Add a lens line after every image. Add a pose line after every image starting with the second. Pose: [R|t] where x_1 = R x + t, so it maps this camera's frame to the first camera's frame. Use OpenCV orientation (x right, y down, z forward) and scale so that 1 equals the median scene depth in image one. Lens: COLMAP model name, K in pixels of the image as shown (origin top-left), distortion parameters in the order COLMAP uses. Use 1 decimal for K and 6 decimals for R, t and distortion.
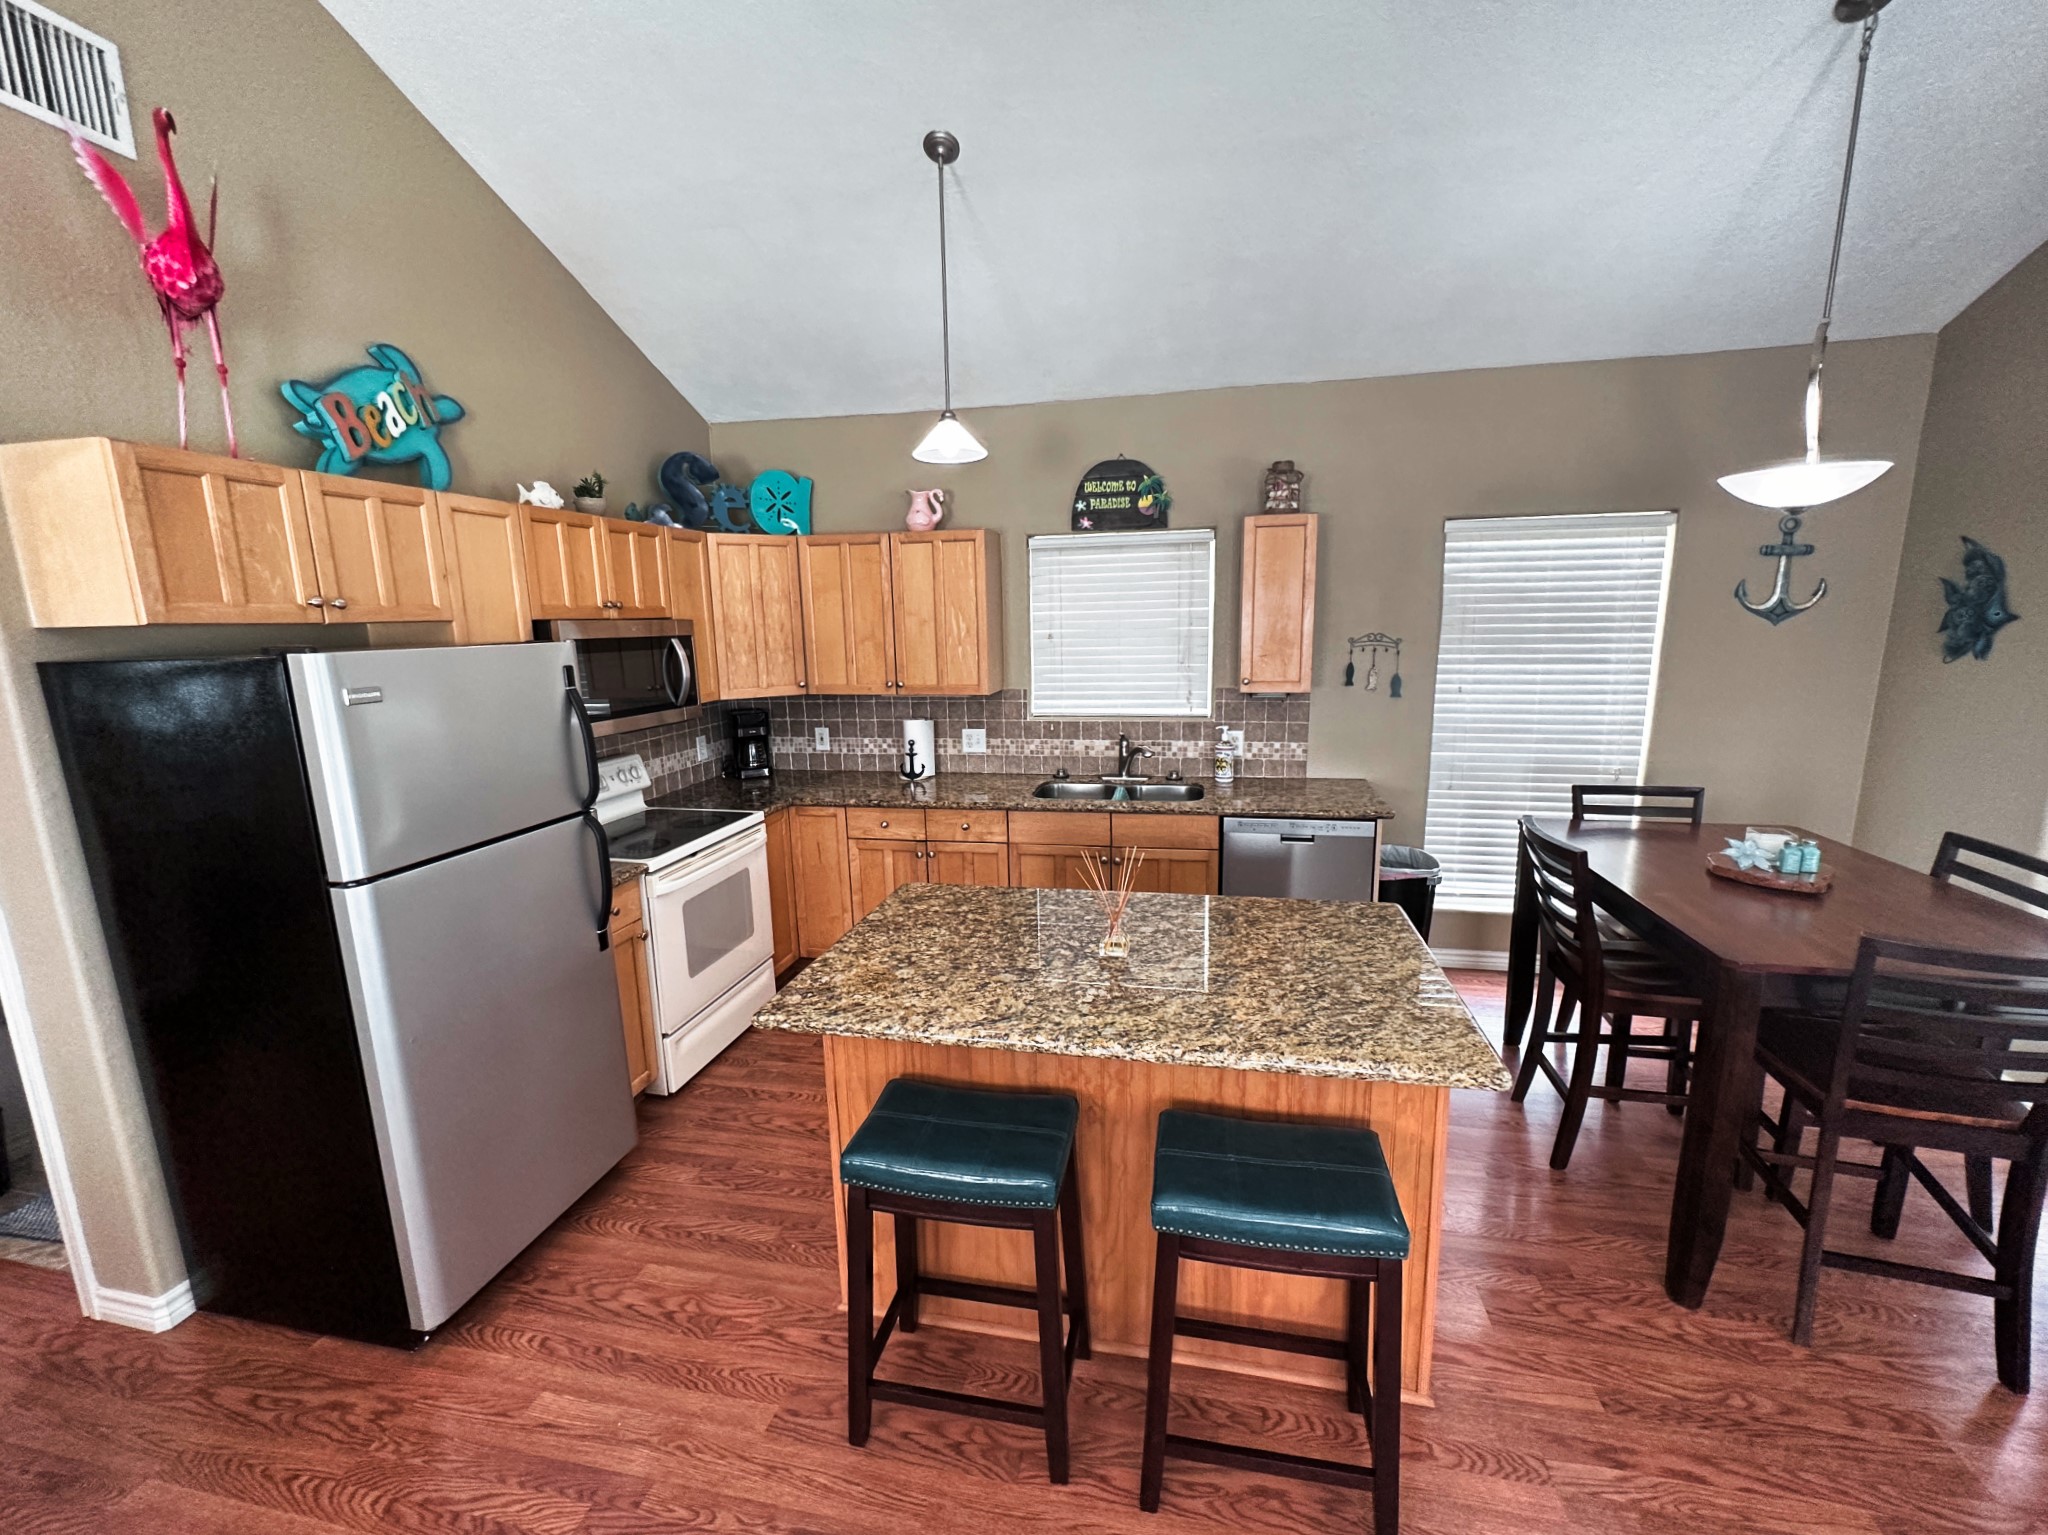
lens RADIAL K [[847.5, 0, 1021.8], [0, 847.5, 769.1], [0, 0, 1]] dist [-0.000560, -0.000674]
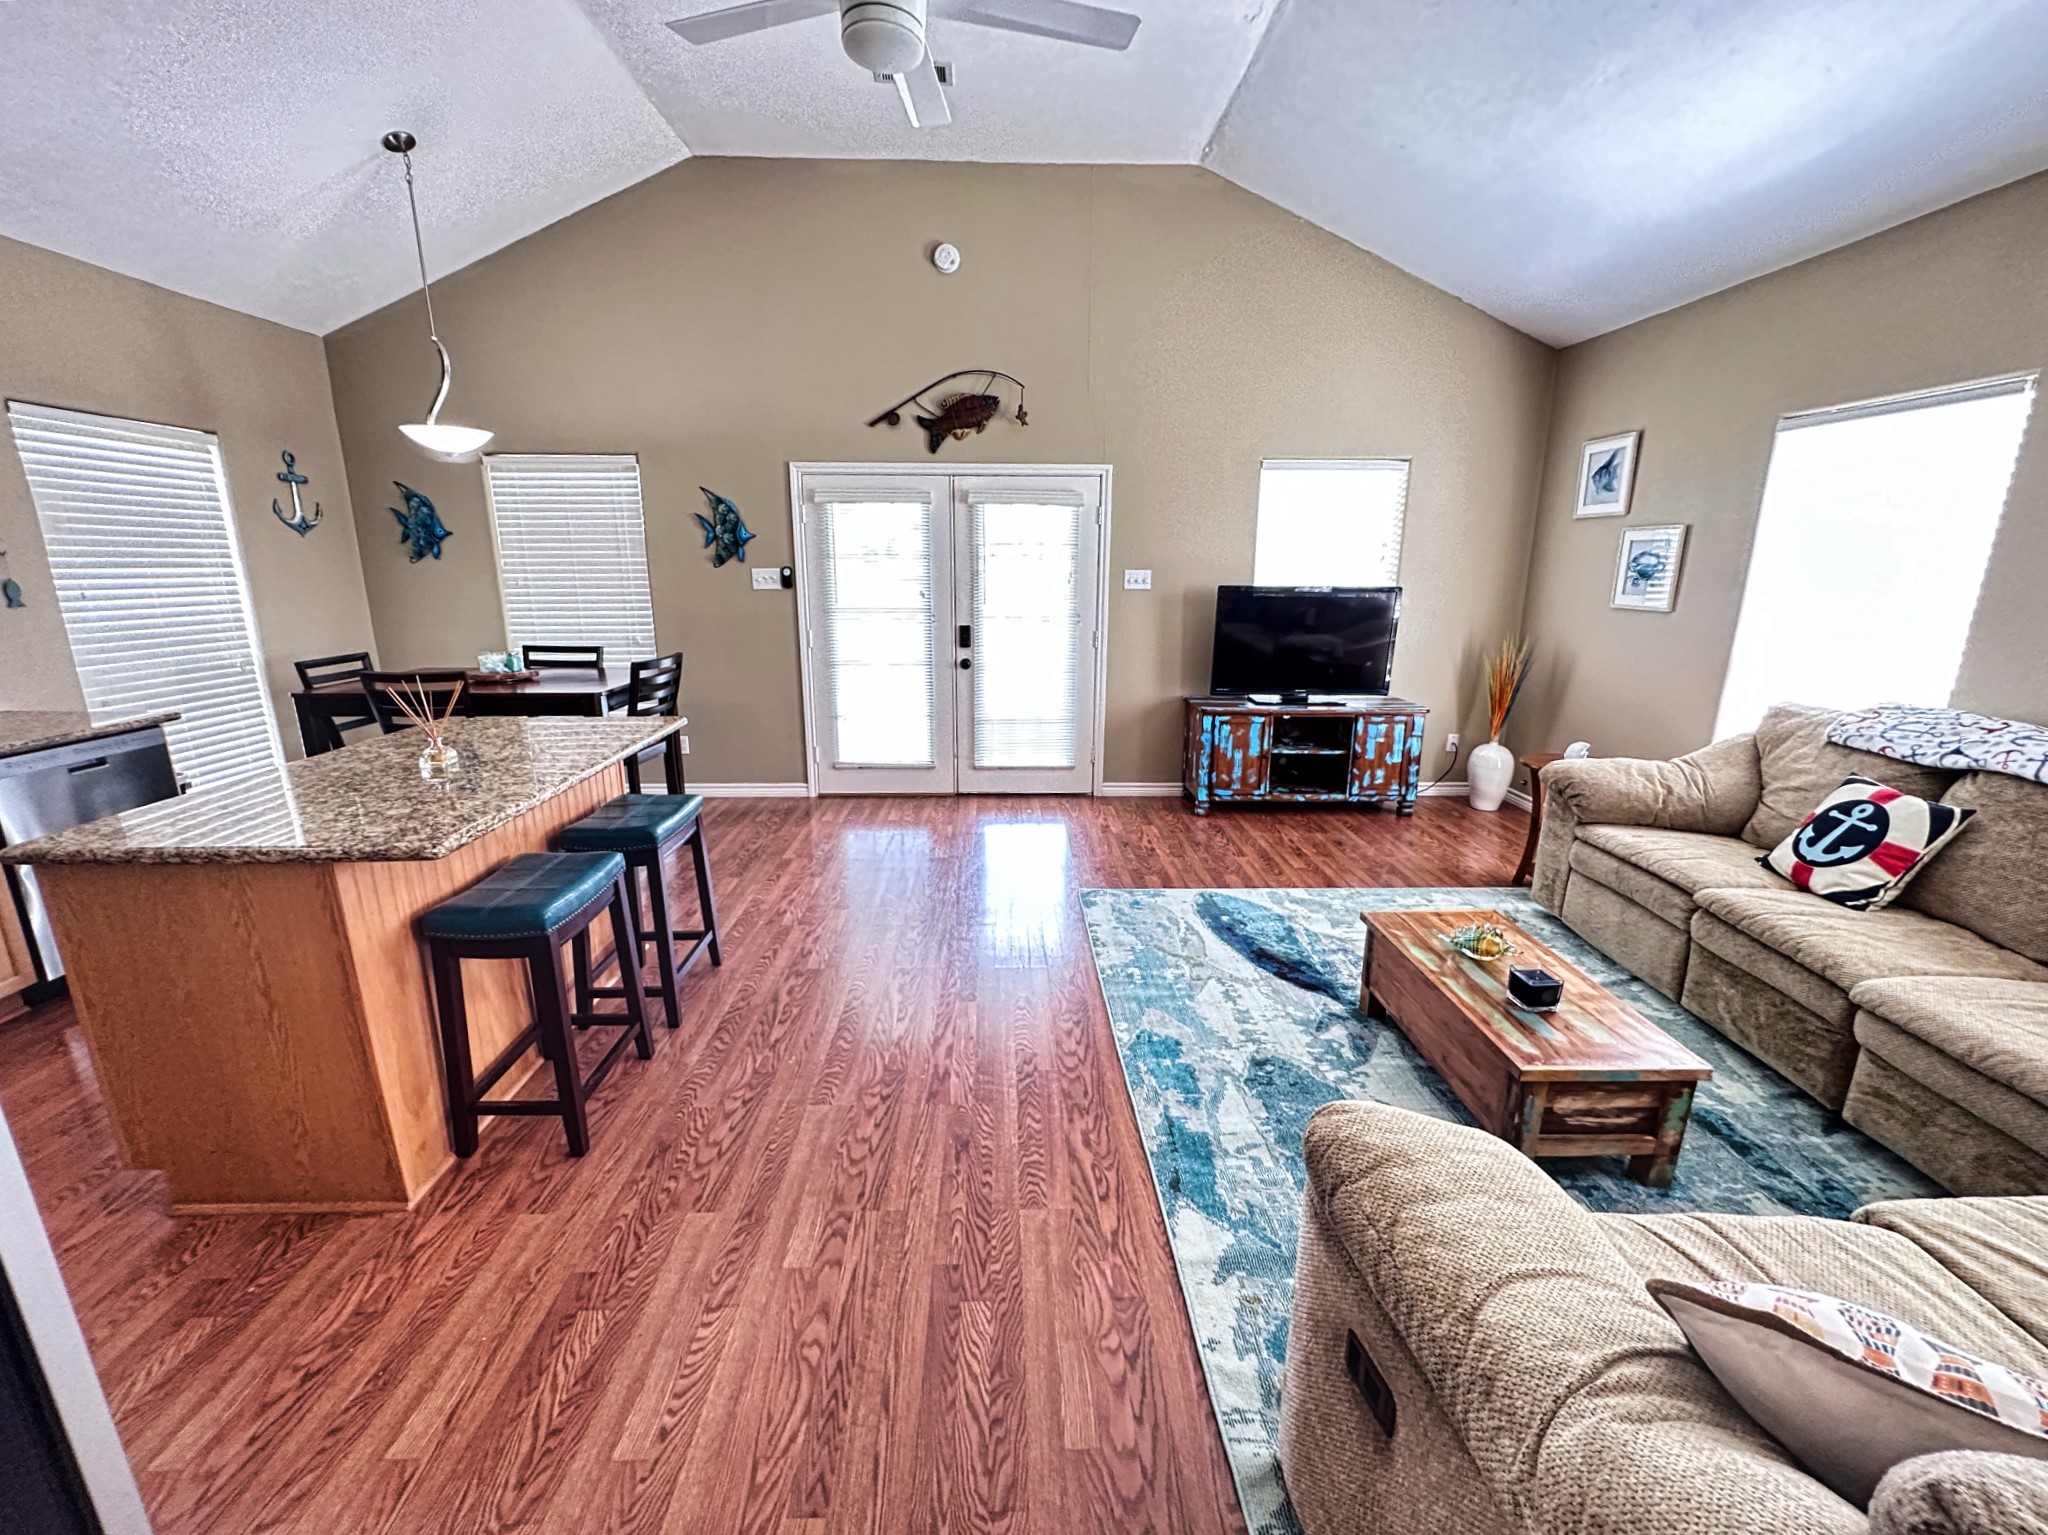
lens RADIAL K [[823.2, 0, 1019.2], [0, 823.2, 768.2], [0, 0, 1]] dist [-0.003295, -0.000085]
pose [[-0.231207, -0.219895, 0.947729, -0.639855], [0.180353, 0.947552, 0.263853, 0.034655], [-0.956042, 0.231930, -0.179421, 0.236206]]
